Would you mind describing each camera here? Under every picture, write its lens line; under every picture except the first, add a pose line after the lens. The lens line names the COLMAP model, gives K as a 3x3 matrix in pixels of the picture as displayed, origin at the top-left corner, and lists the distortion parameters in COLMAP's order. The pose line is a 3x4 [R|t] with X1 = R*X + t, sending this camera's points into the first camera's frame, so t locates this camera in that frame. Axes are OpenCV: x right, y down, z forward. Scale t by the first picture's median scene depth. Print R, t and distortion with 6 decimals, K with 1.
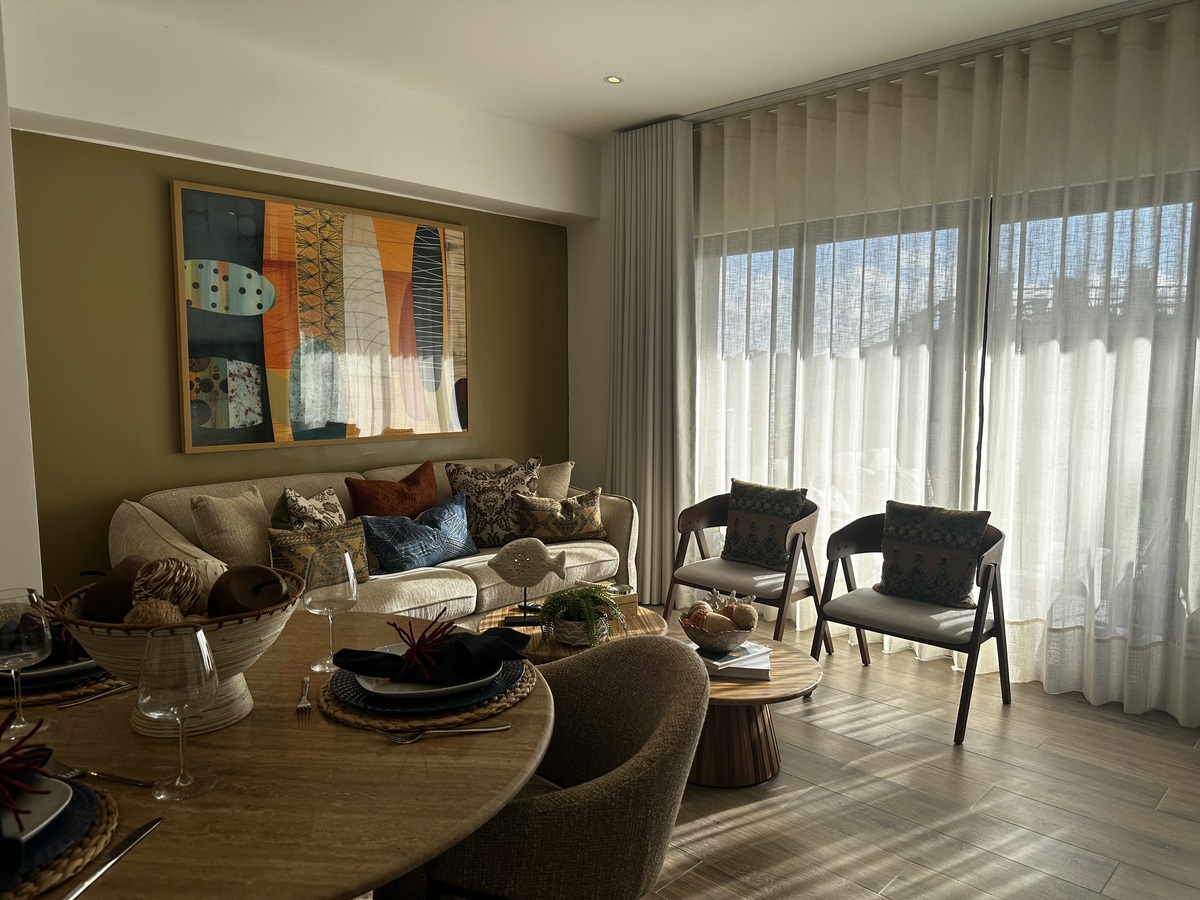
lens RADIAL K [[847.4, 0, 608.6], [0, 847.4, 460.8], [0, 0, 1]] dist [0.137859, -0.249828]
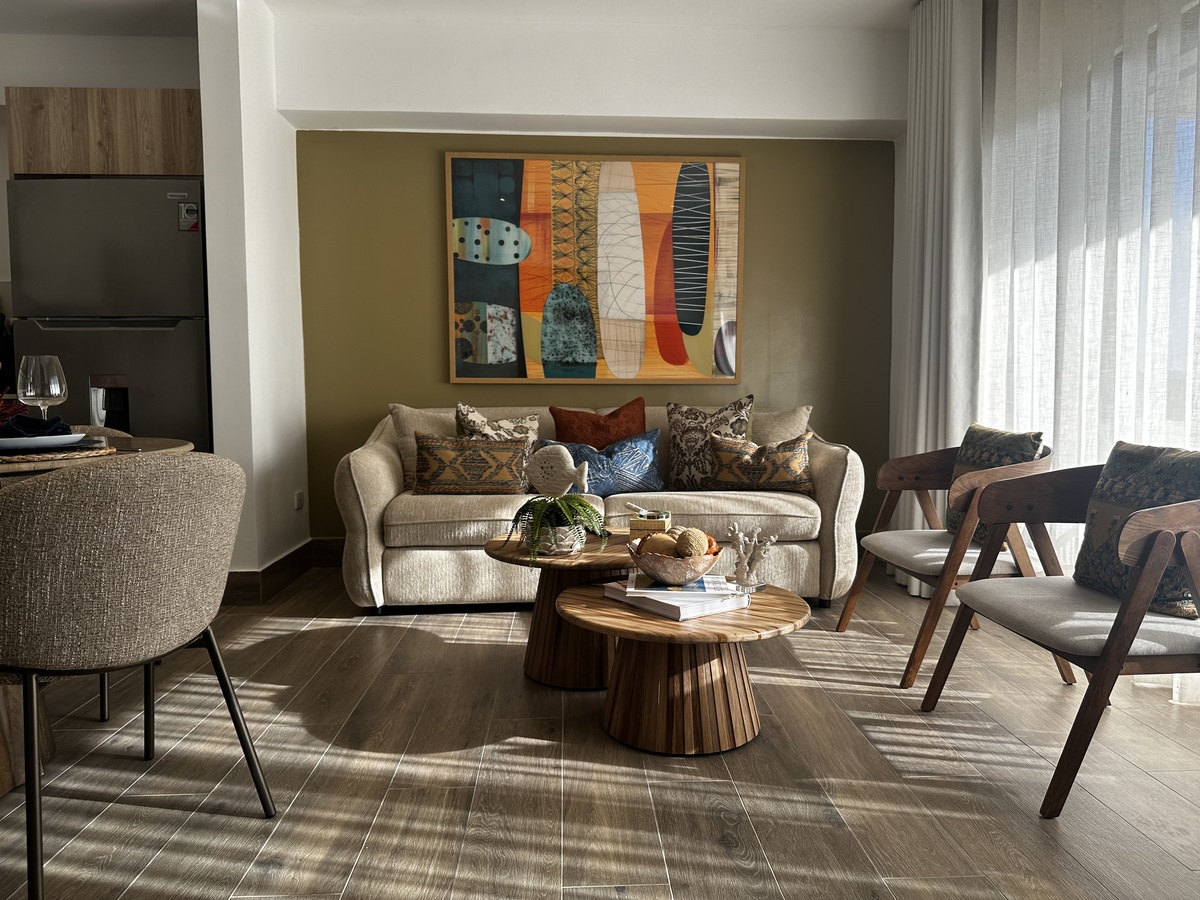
lens RADIAL K [[847.4, 0, 603.7], [0, 847.4, 463.7], [0, 0, 1]] dist [0.136022, -0.181765]
pose [[0.726531, 0.052128, -0.685153, 0.445045], [-0.070876, 0.997485, 0.000734, 0.081001], [0.683468, 0.048027, 0.728399, 0.265411]]
